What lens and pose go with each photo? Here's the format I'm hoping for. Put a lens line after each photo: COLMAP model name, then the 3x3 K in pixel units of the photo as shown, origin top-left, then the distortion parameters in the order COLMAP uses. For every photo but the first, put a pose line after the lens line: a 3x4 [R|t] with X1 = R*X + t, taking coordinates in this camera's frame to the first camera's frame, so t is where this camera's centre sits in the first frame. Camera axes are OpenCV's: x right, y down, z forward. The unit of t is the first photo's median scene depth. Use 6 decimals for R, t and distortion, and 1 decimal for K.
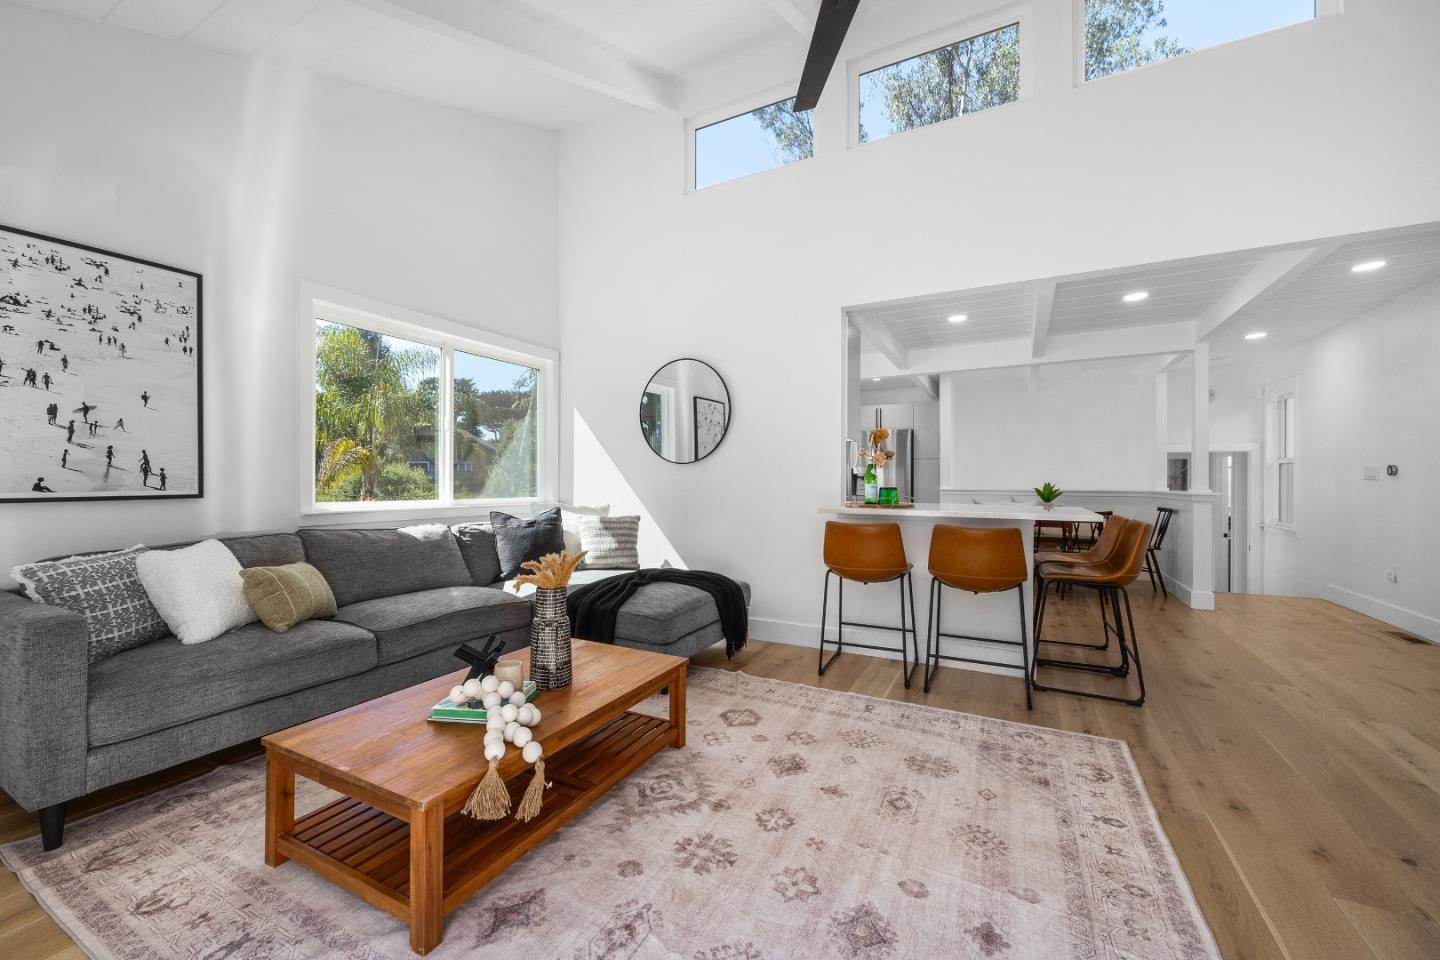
lens RADIAL K [[562.4, 0, 720.0], [0, 562.4, 480.0], [0, 0, 1]] dist [0.000607, 0.000015]
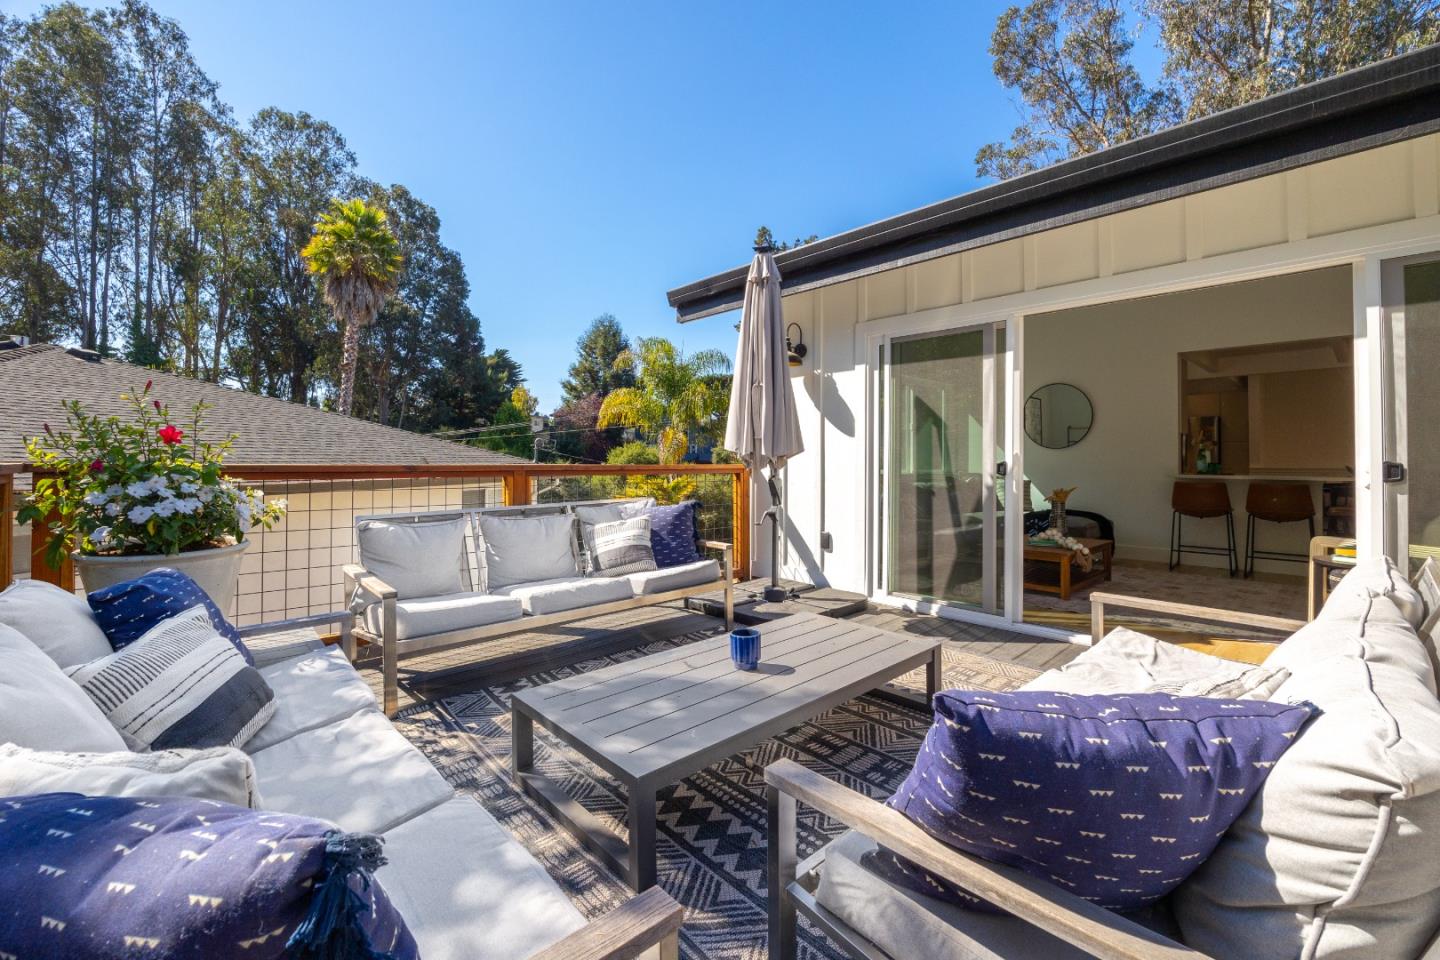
lens RADIAL K [[606.7, 0, 723.5], [0, 606.7, 453.6], [0, 0, 1]] dist [-0.001640, -0.000290]
pose [[0.945212, -0.004580, -0.326426, -0.696616], [0.000584, 0.999924, -0.012337, 0.010699], [0.326458, 0.011470, 0.945142, -1.664776]]
